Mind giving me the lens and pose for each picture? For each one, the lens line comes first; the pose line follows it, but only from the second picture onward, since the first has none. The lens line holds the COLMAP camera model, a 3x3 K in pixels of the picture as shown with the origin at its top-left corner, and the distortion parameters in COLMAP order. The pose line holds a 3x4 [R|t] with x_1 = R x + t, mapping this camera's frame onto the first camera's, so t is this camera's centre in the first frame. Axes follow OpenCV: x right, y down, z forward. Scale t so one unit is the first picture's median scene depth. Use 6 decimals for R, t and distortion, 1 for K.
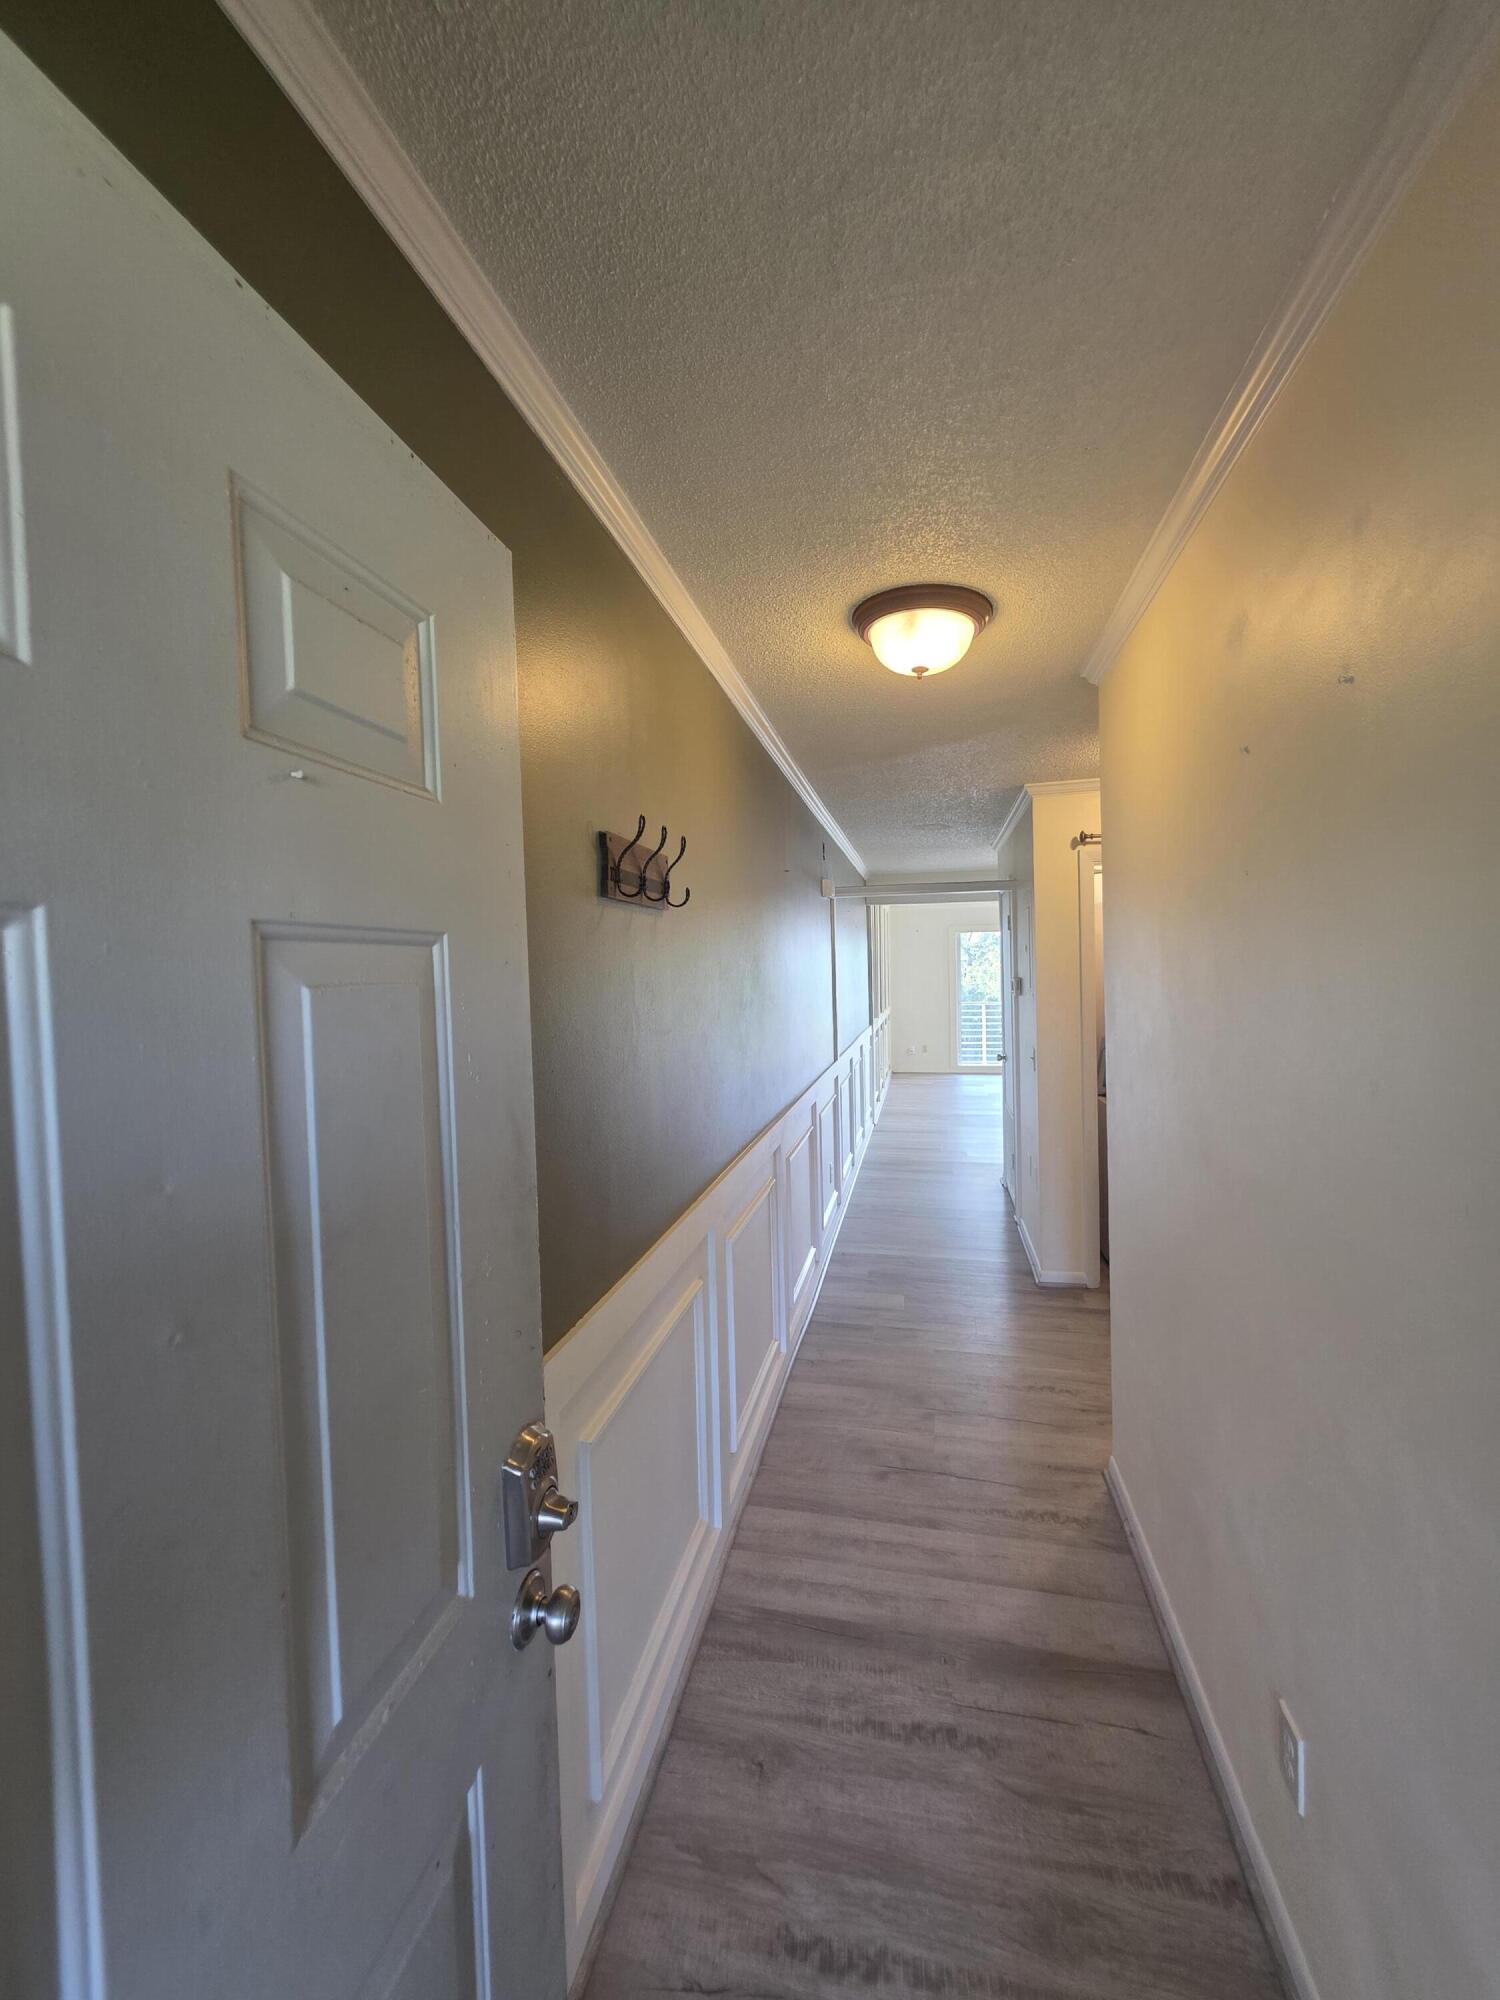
lens RADIAL K [[802.1, 0, 751.9], [0, 802.1, 995.9], [0, 0, 1]] dist [-0.002219, 0.000018]
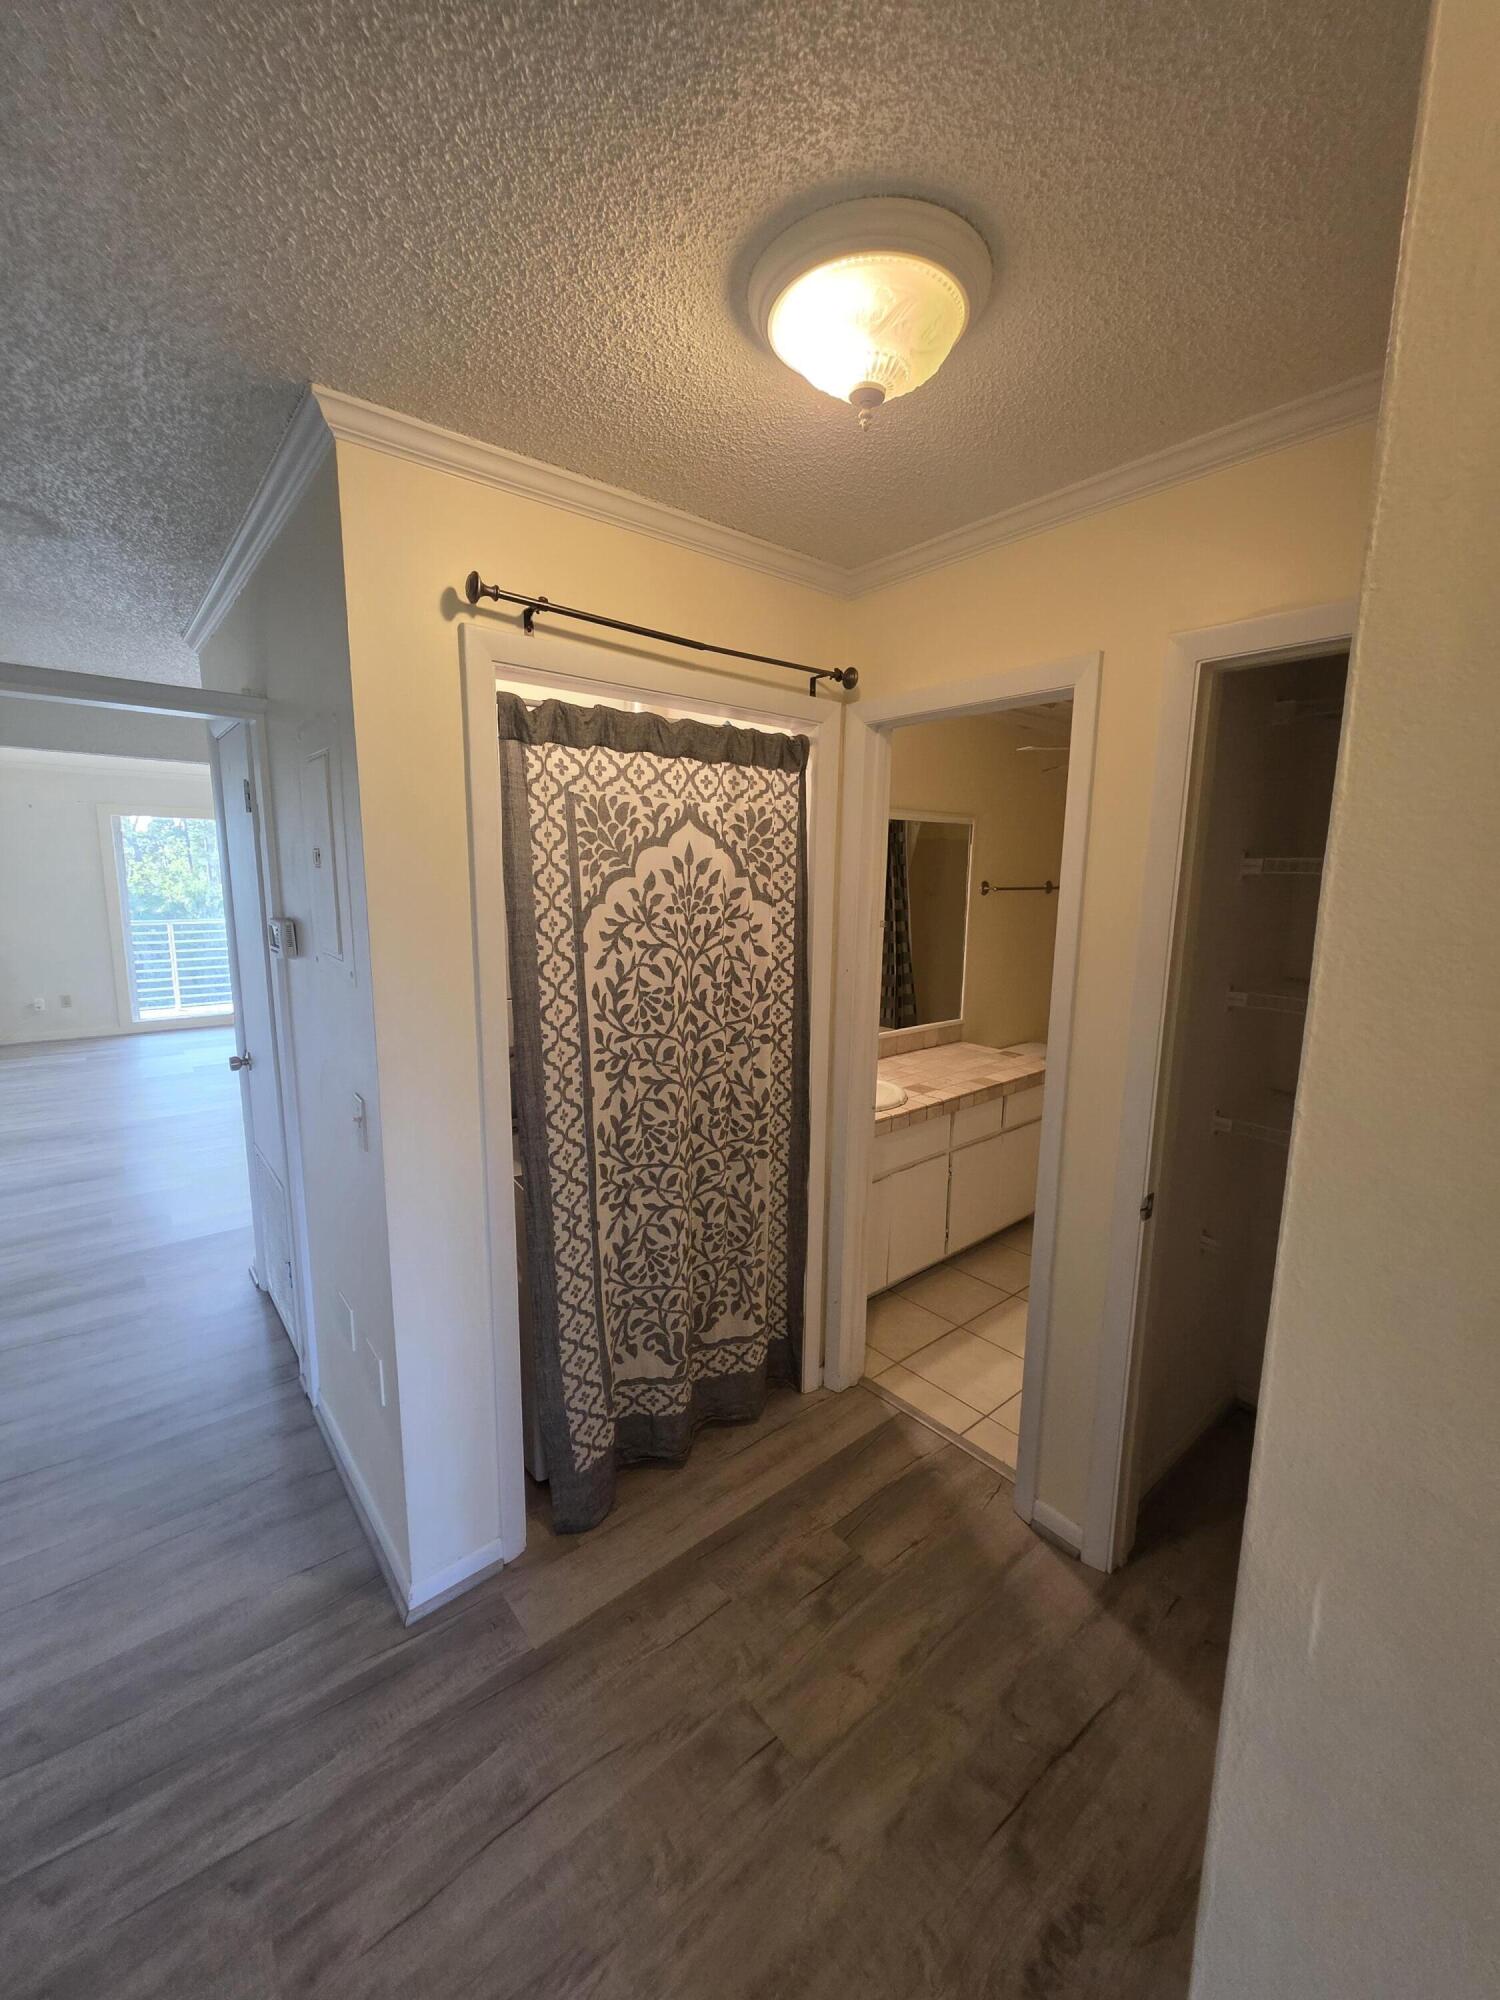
lens RADIAL K [[802.1, 0, 751.0], [0, 802.1, 990.8], [0, 0, 1]] dist [-0.002219, 0.000018]
pose [[0.610812, -0.090031, 0.786641, 0.114508], [-0.002149, 0.993322, 0.115354, -0.031452], [-0.791773, -0.072150, 0.606539, 0.444752]]
